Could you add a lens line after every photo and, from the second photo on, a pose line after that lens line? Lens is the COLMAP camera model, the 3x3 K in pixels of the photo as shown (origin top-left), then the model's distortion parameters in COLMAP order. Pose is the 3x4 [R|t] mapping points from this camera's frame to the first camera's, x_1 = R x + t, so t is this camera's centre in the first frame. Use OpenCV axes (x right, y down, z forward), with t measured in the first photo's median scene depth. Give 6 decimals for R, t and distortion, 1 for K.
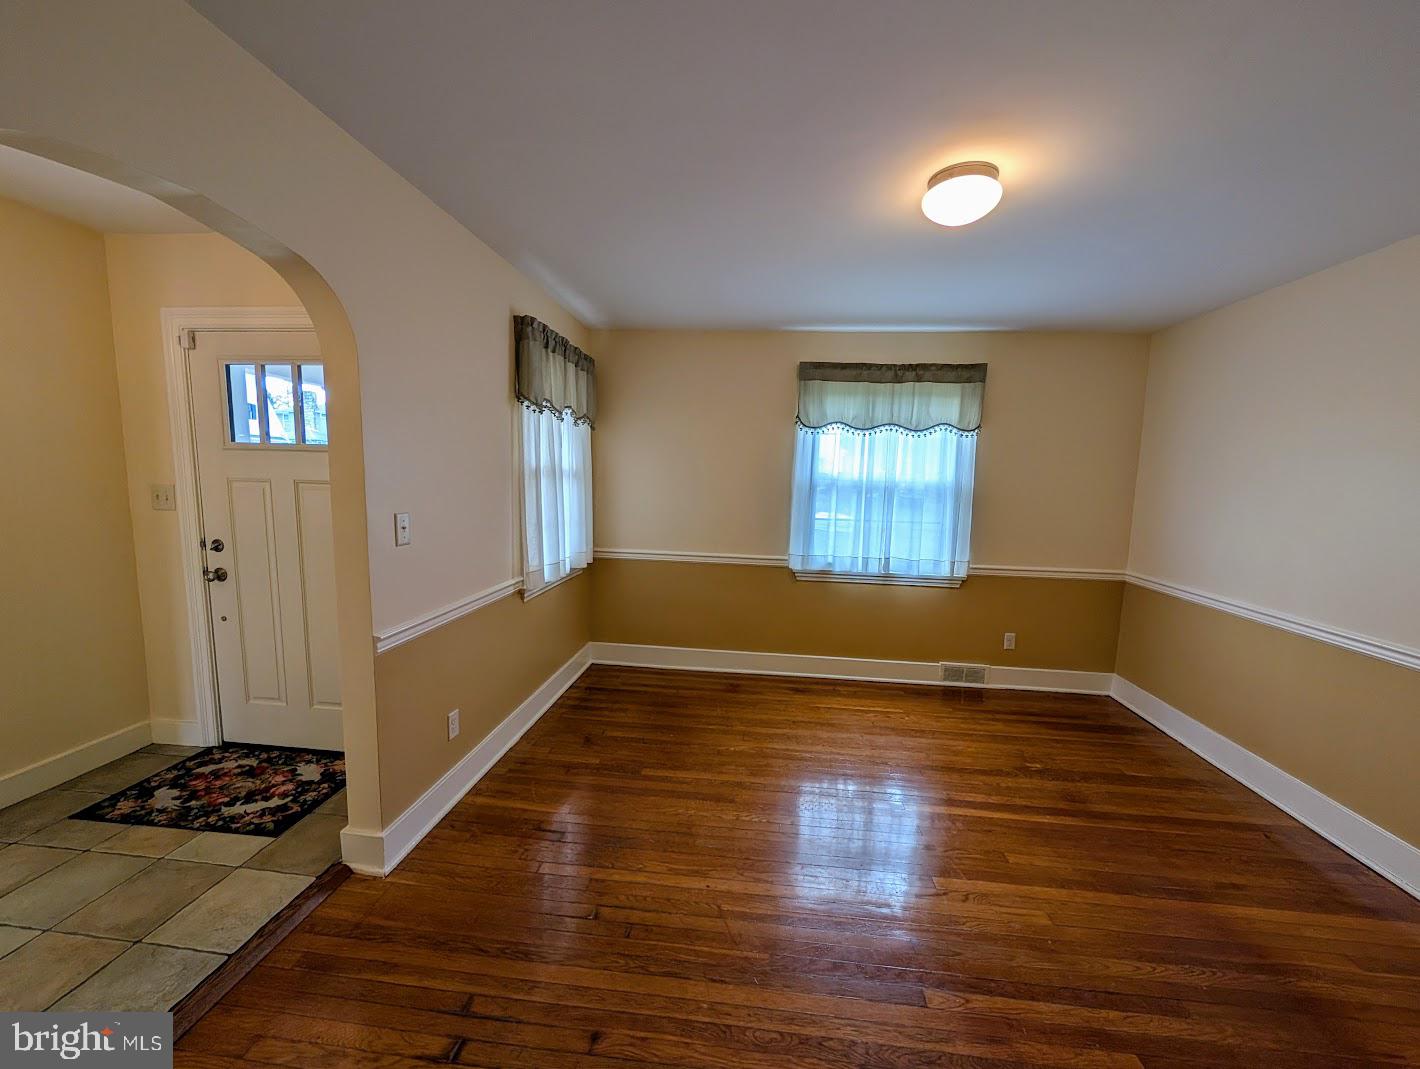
lens RADIAL K [[535.8, 0, 713.6], [0, 535.8, 539.3], [0, 0, 1]] dist [-0.001003, 0.000497]
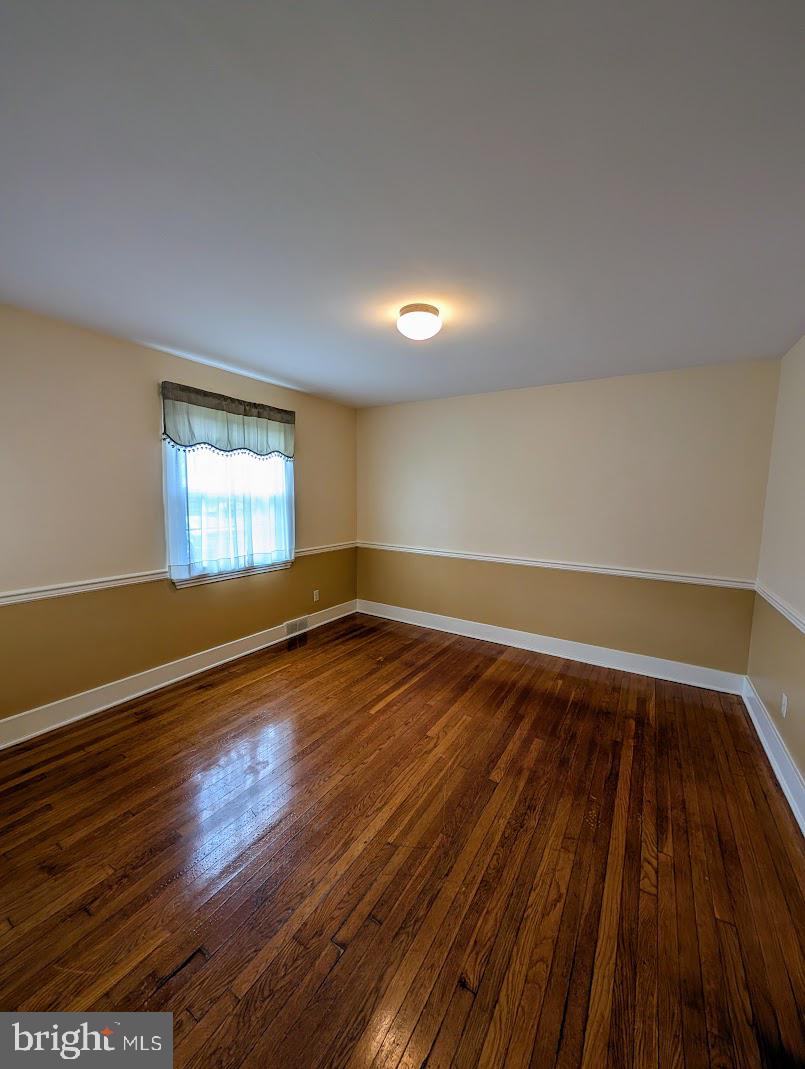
lens RADIAL K [[403.4, 0, 400.9], [0, 403.4, 537.2], [0, 0, 1]] dist [-0.001003, 0.000497]
pose [[0.447081, -0.117473, 0.886746, -0.404893], [0.105752, 0.991328, 0.078010, -0.048465], [-0.888220, 0.058899, 0.455627, 0.285251]]
